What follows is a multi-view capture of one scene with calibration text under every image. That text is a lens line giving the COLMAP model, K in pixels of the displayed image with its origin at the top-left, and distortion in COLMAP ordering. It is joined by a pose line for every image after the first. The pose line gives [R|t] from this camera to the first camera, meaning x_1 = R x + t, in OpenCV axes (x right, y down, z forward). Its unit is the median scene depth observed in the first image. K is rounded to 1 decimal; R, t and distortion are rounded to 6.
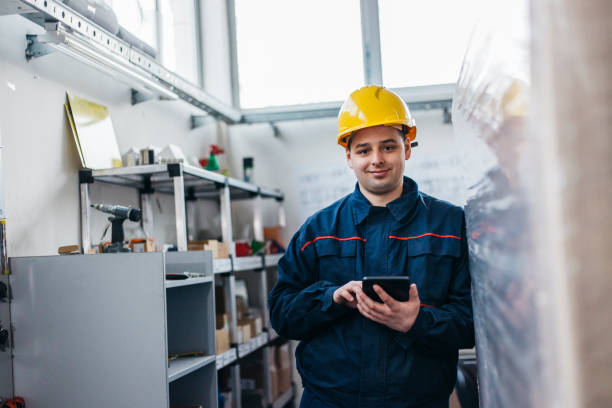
lens RADIAL K [[895.4, 0, 306.0], [0, 895.4, 204.0], [0, 0, 1]] dist [0.037939, 0.041852]
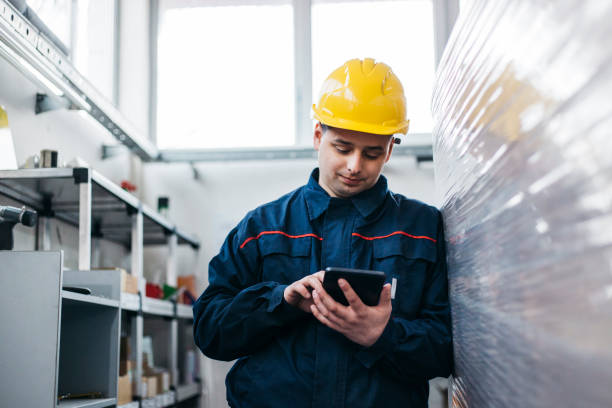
lens RADIAL K [[895.4, 0, 306.0], [0, 895.4, 204.0], [0, 0, 1]] dist [0.037939, 0.041852]
pose [[0.993133, 0.054876, 0.103321, -0.022596], [-0.043499, 0.993054, -0.109322, 0.070775], [-0.108602, 0.104077, 0.988622, 0.143164]]
